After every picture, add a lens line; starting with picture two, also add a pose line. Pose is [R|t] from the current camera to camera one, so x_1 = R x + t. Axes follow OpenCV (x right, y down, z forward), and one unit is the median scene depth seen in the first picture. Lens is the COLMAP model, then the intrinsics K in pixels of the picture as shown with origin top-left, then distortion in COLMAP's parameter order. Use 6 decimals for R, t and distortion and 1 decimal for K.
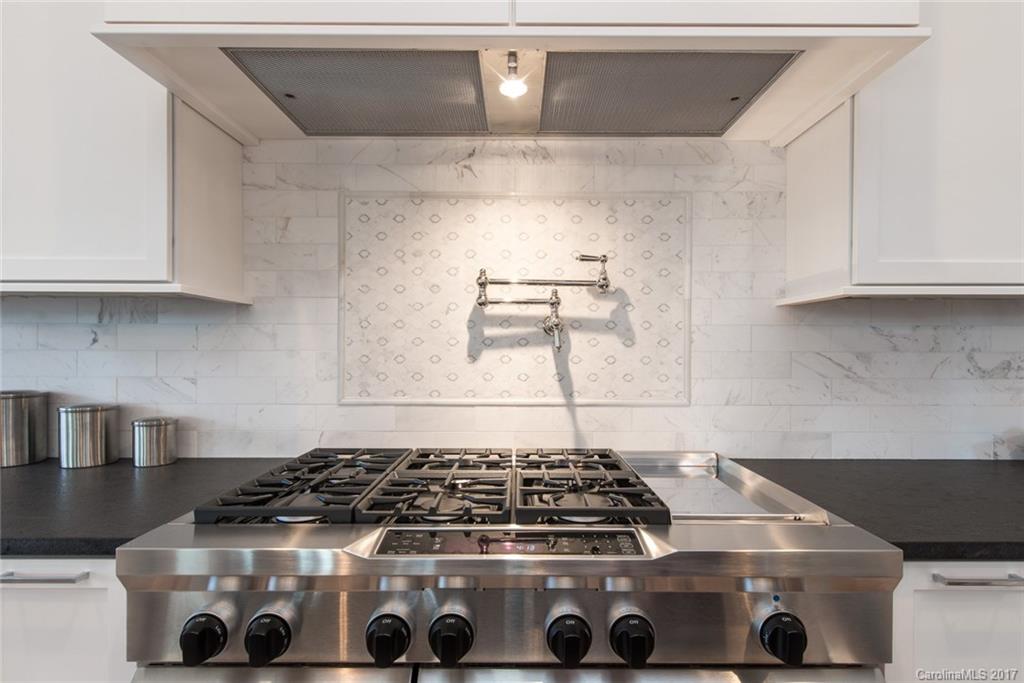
lens RADIAL K [[516.0, 0, 514.0], [0, 516.0, 352.6], [0, 0, 1]] dist [0.005147, 0.000126]
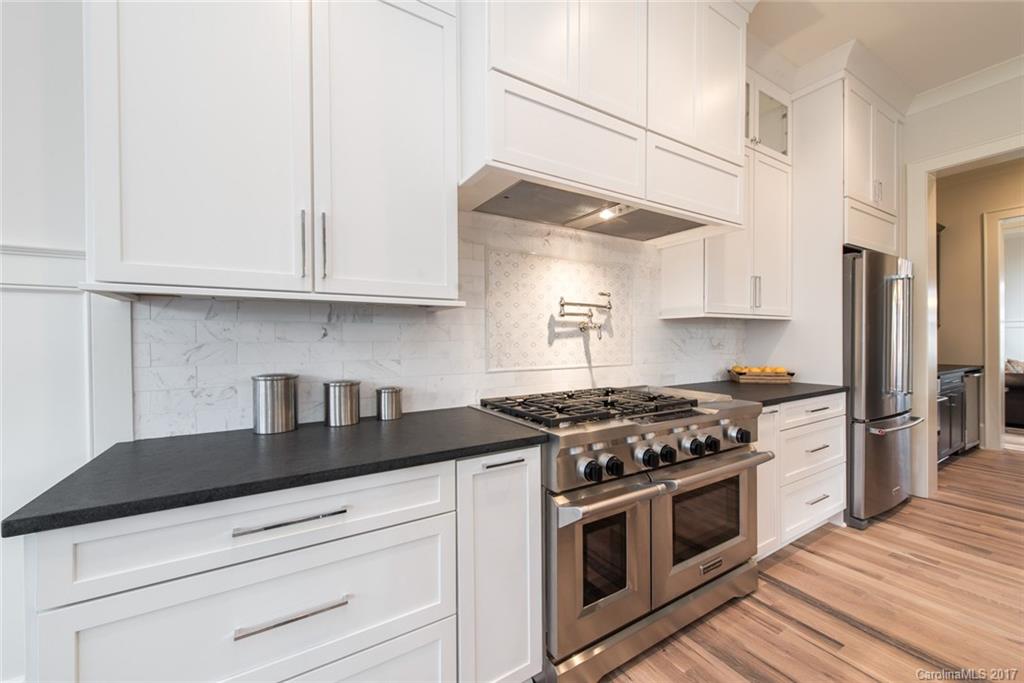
lens RADIAL K [[388.6, 0, 522.2], [0, 388.6, 342.5], [0, 0, 1]] dist [0.009808, -0.000523]
pose [[0.854340, -0.011929, 0.519578, -0.893051], [0.012383, 0.999920, 0.002596, 0.000442], [-0.519568, 0.004216, 0.854419, -0.140607]]
